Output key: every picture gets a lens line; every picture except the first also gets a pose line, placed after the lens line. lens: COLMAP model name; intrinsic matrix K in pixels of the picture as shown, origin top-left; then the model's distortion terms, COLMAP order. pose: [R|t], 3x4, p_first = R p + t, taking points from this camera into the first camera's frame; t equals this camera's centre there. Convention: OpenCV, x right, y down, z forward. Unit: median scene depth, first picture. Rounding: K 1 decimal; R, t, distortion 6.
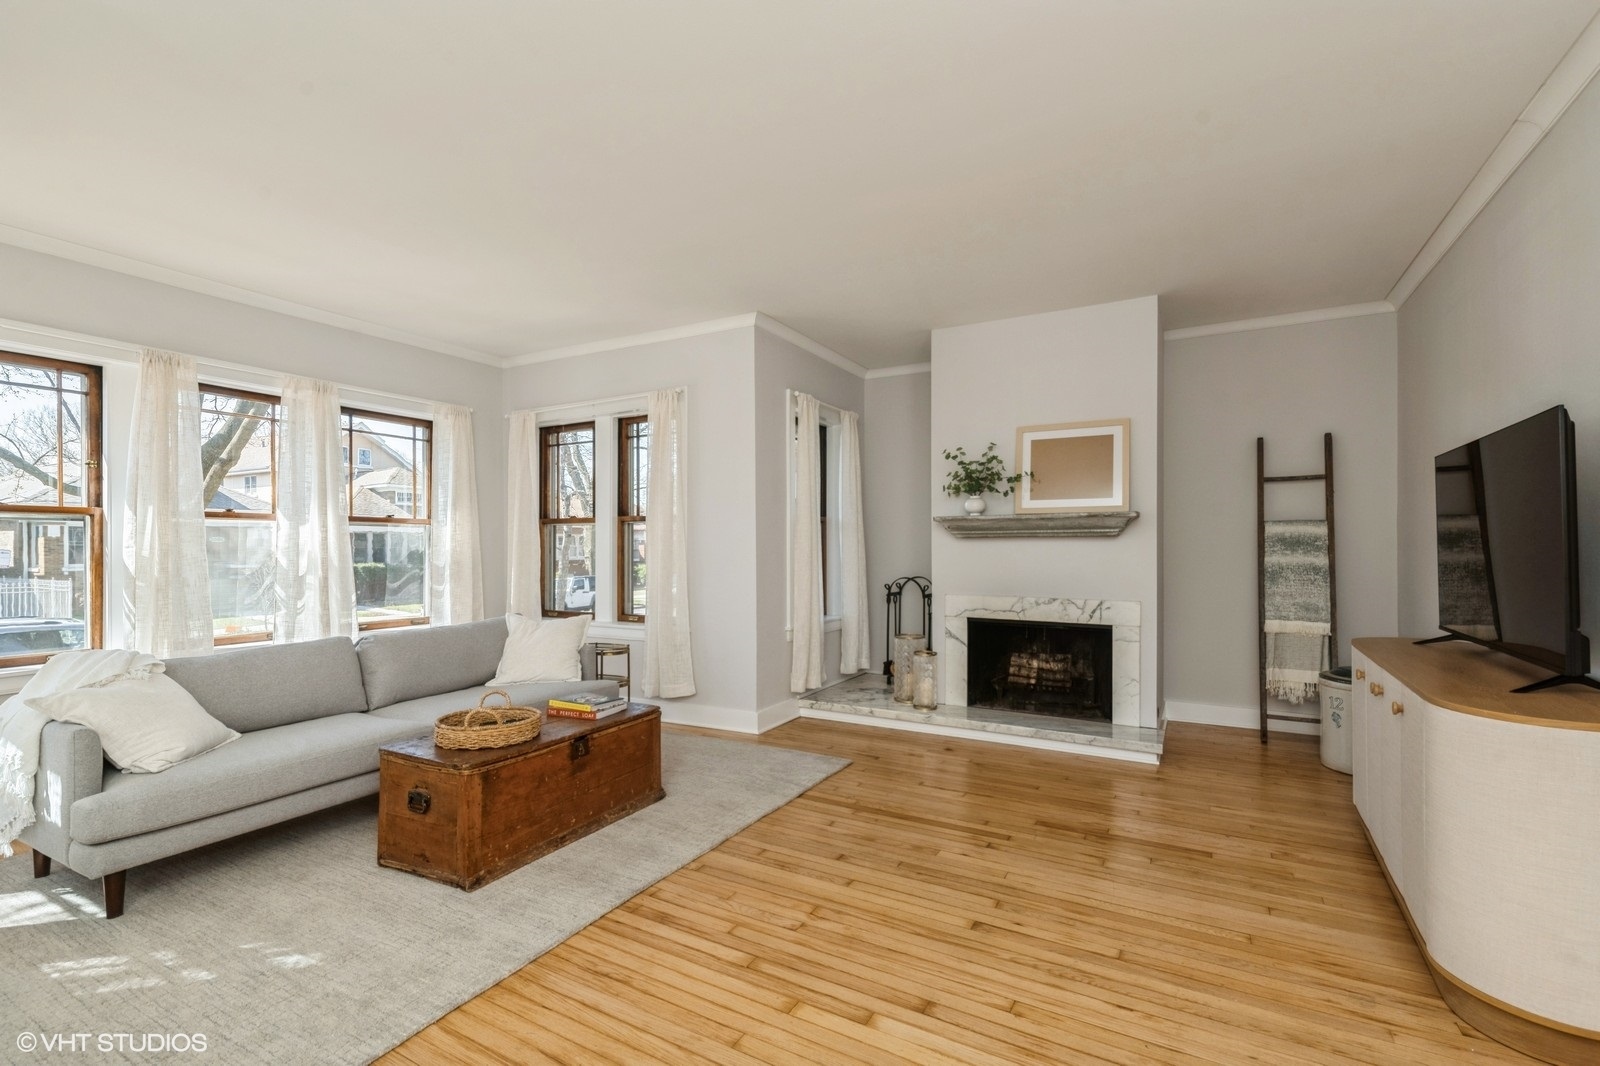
lens RADIAL K [[700.1, 0, 801.5], [0, 700.1, 548.9], [0, 0, 1]] dist [0.003608, 0.000501]
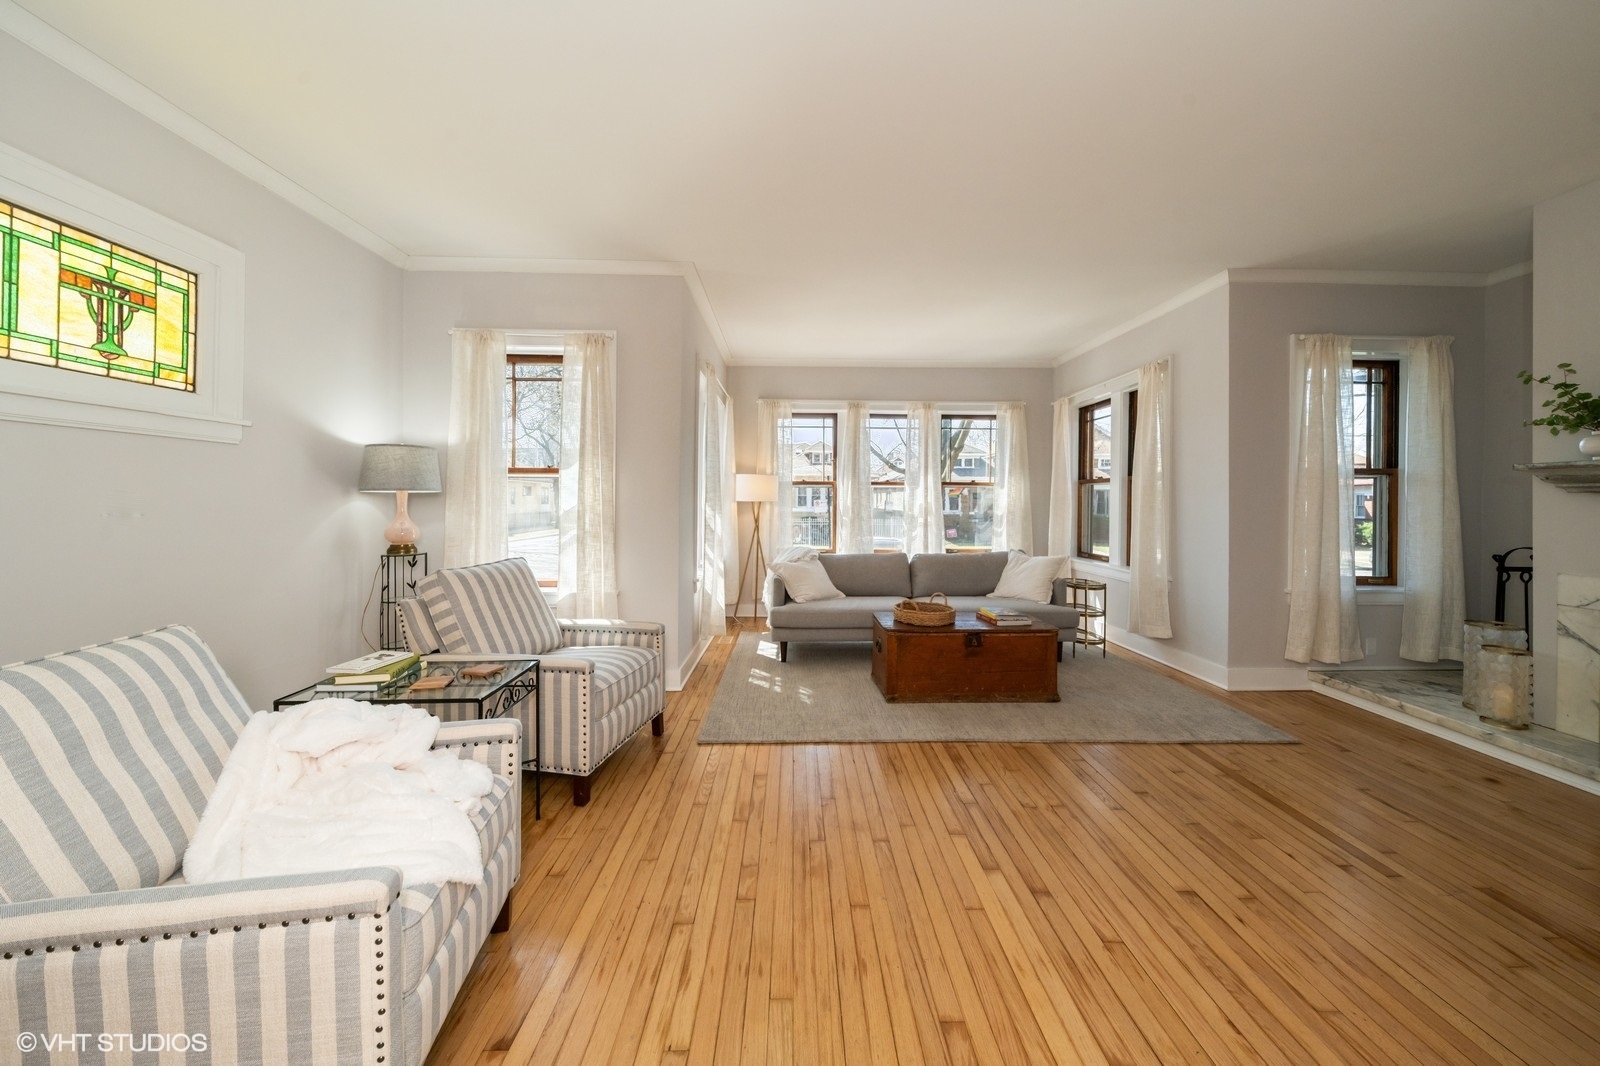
lens RADIAL K [[557.6, 0, 796.0], [0, 557.6, 500.6], [0, 0, 1]] dist [-0.015043, -0.000133]
pose [[0.489620, 0.005365, -0.871919, 0.397791], [-0.008939, 0.999959, 0.001134, -0.002393], [0.871890, 0.007239, 0.489648, 0.091654]]
